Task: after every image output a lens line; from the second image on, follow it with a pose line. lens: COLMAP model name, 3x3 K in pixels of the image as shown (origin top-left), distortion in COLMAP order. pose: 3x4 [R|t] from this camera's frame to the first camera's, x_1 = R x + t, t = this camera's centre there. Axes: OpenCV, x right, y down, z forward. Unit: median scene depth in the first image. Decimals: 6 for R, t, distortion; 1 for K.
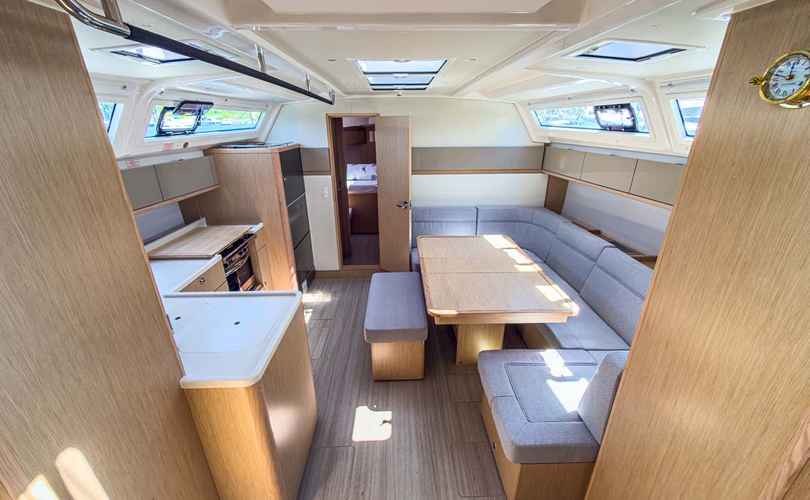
lens RADIAL K [[326.4, 0, 405.0], [0, 326.4, 250.0], [0, 0, 1]] dist [0.016002, 0.000007]
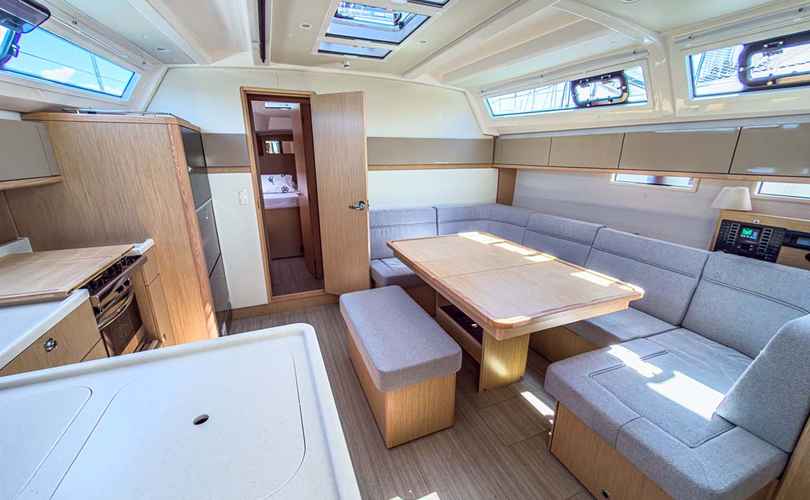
lens RADIAL K [[326.4, 0, 405.0], [0, 326.4, 250.0], [0, 0, 1]] dist [0.016002, 0.000007]
pose [[0.935191, -0.095907, 0.340910, -0.221444], [0.124972, 0.990075, -0.064292, 0.040984], [-0.331361, 0.102729, 0.937895, 0.282442]]
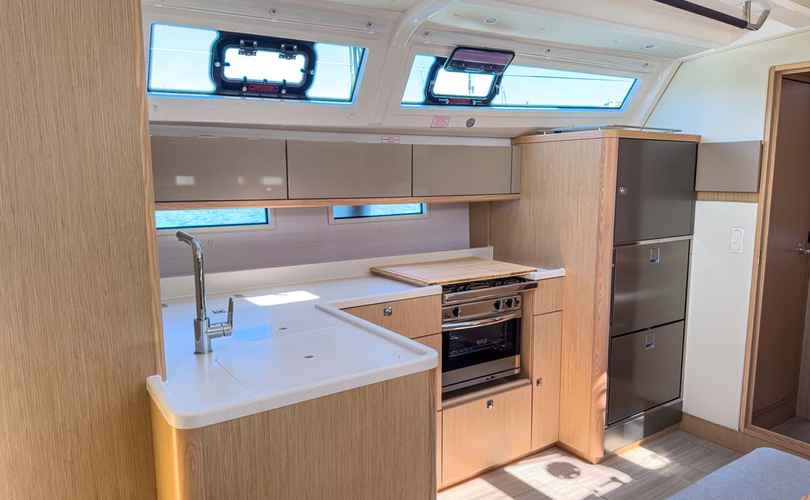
lens RADIAL K [[546.2, 0, 402.9], [0, 546.2, 276.5], [0, 0, 1]] dist [0.075651, -0.119971]
pose [[0.517496, 0.163800, -0.839861, 0.209158], [-0.315071, 0.949025, -0.009047, 0.023103], [0.795568, 0.269297, 0.542725, 0.330983]]
